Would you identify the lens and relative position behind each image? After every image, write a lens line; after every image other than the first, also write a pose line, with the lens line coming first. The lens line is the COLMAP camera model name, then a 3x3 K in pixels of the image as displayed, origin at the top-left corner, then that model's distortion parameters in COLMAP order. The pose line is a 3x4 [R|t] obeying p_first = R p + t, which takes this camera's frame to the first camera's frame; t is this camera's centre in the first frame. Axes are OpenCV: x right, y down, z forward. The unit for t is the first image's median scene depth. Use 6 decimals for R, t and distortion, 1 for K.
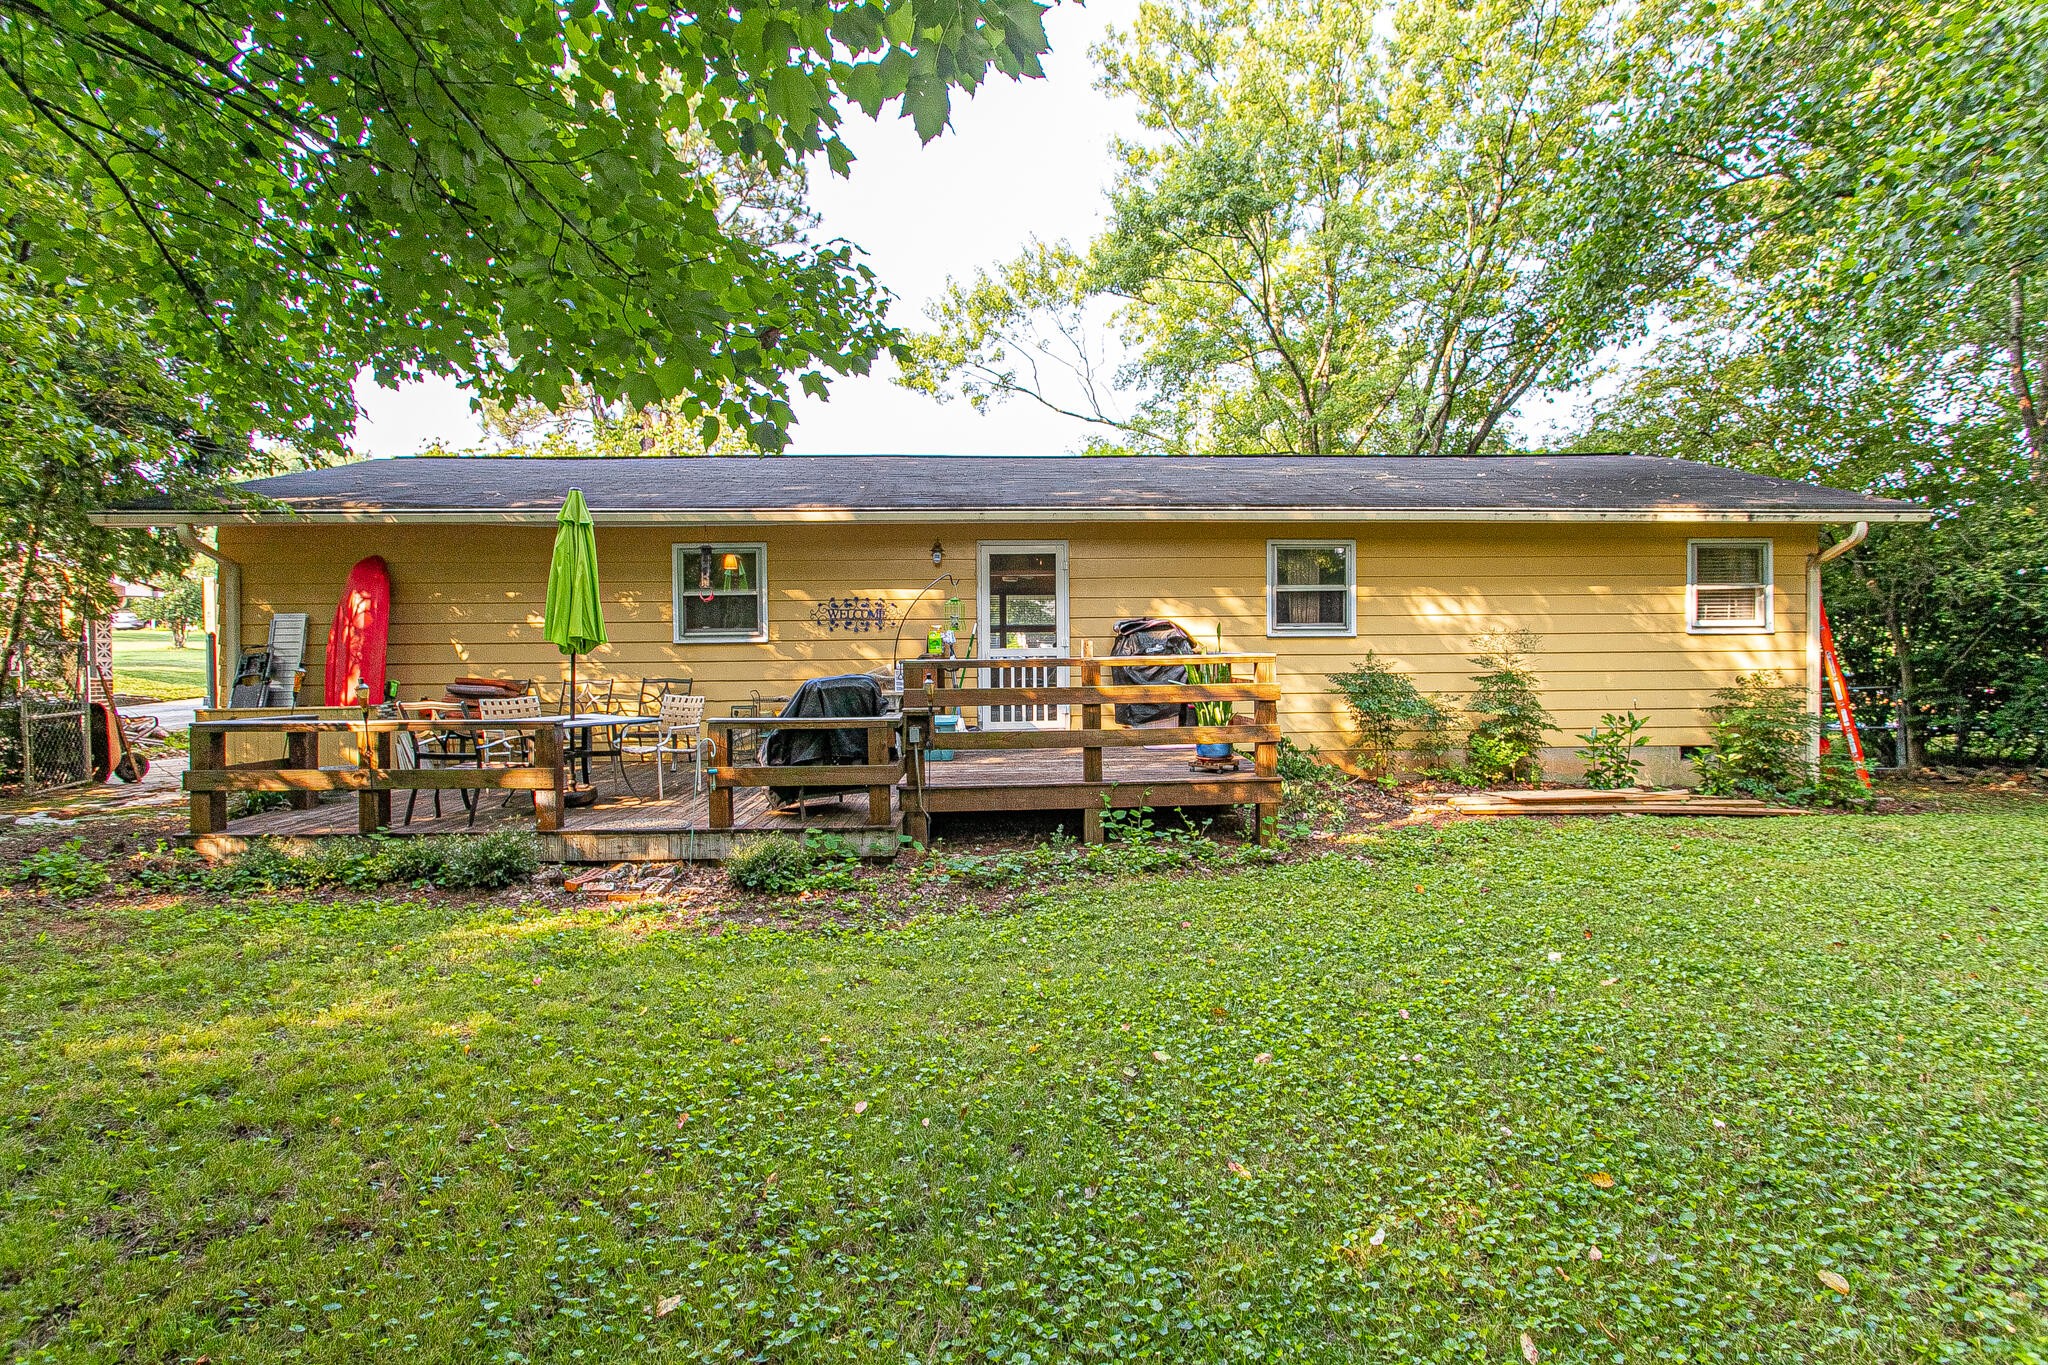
lens RADIAL K [[977.1, 0, 1002.9], [0, 977.1, 684.7], [0, 0, 1]] dist [0.000065, -0.000166]
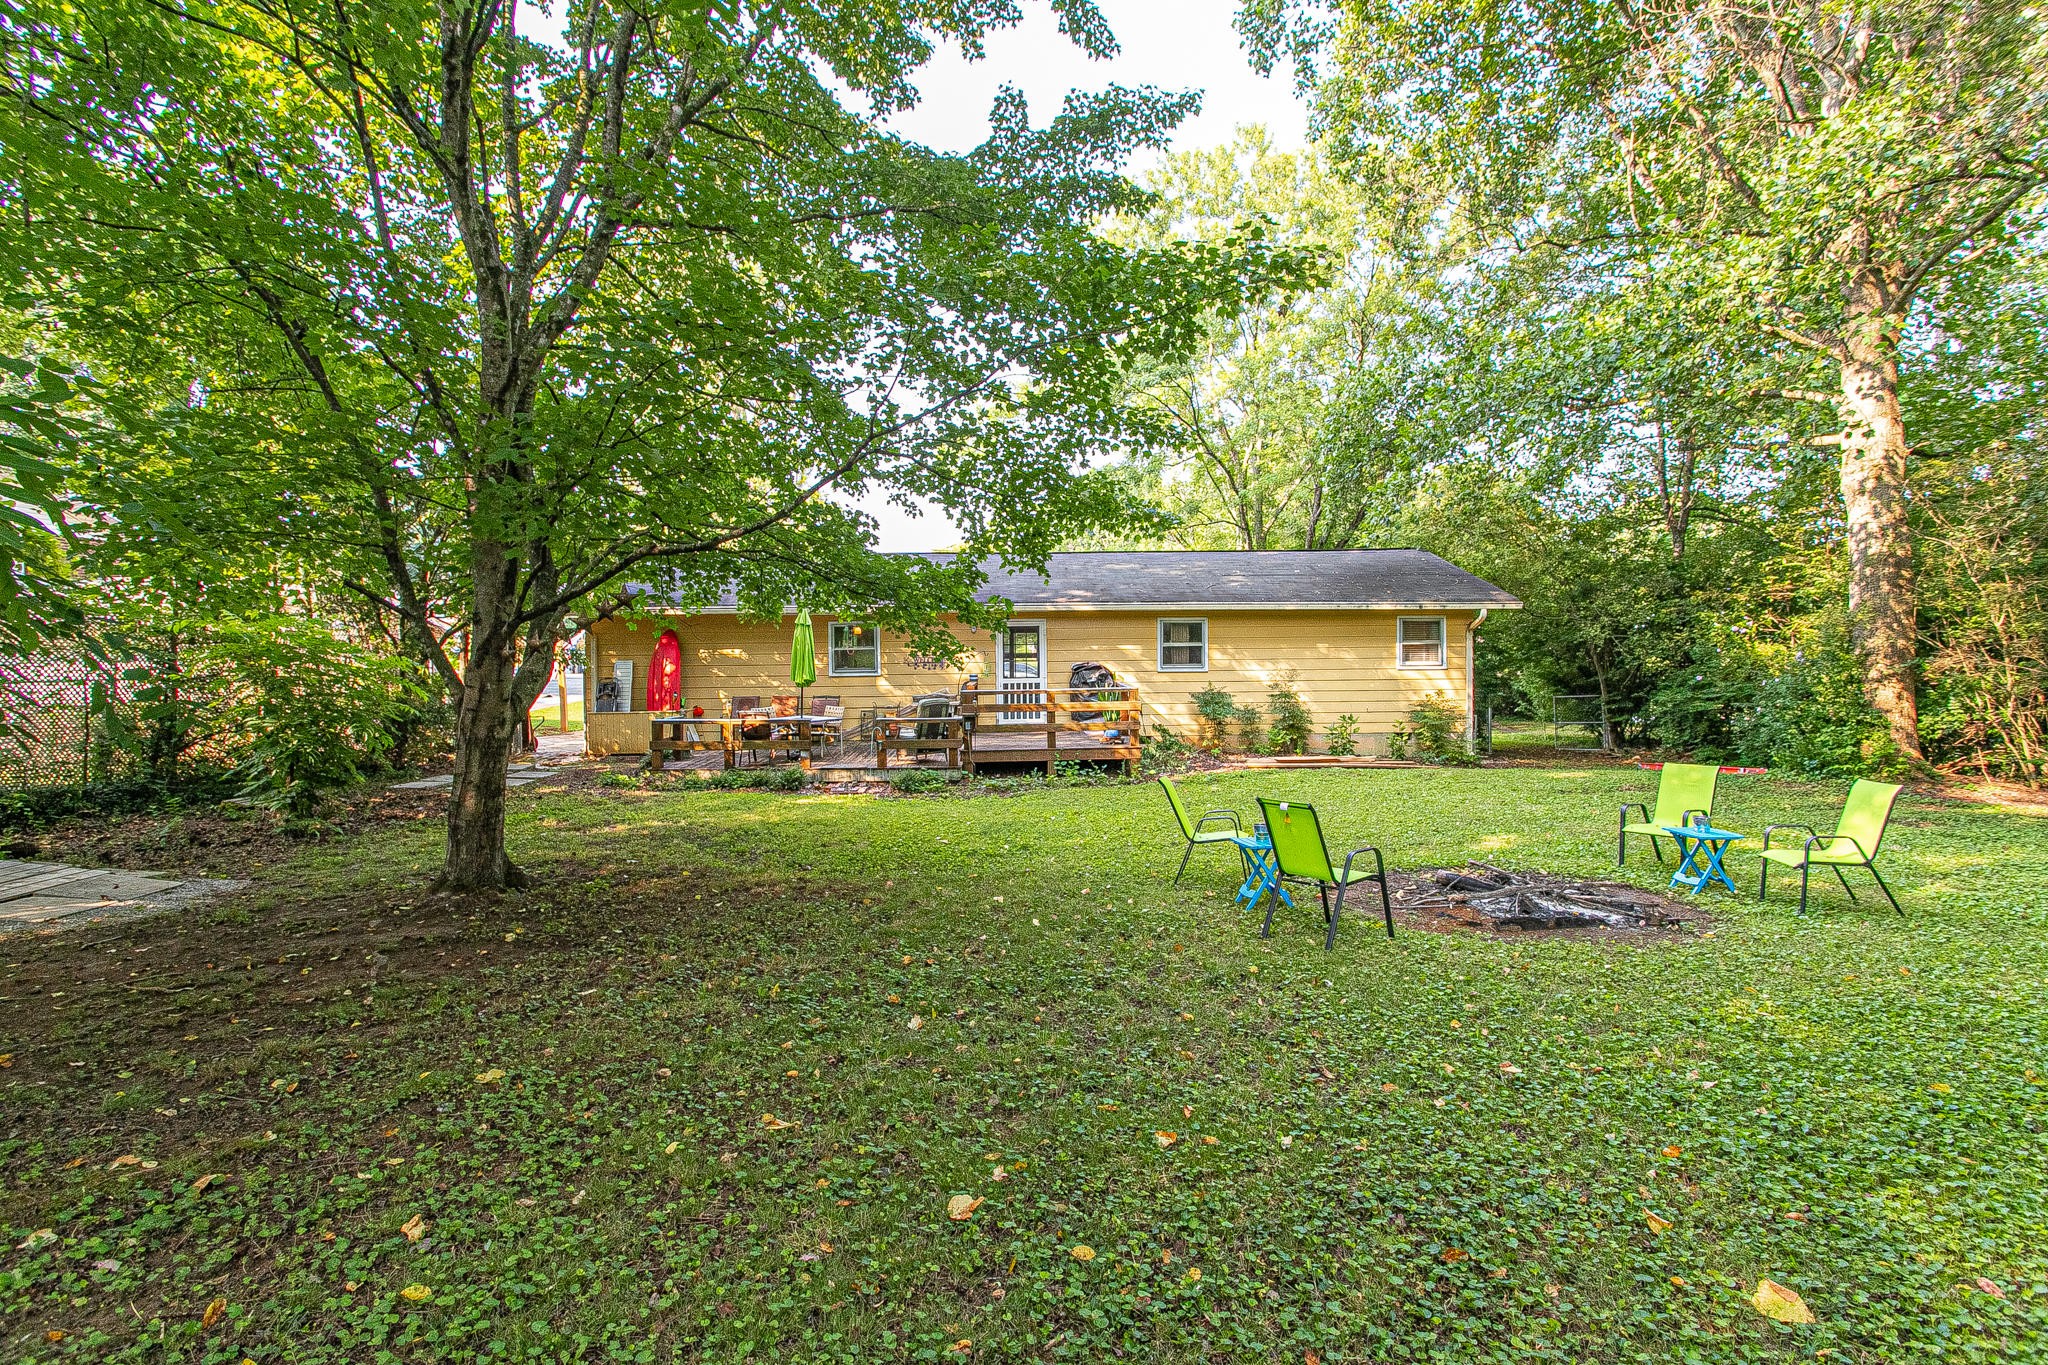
lens RADIAL K [[977.1, 0, 1002.9], [0, 977.1, 684.7], [0, 0, 1]] dist [0.000065, -0.000166]
pose [[0.999910, -0.001050, -0.013365, 0.011794], [0.001100, 0.999992, 0.003768, -0.036499], [0.013361, -0.003783, 0.999904, -0.878713]]
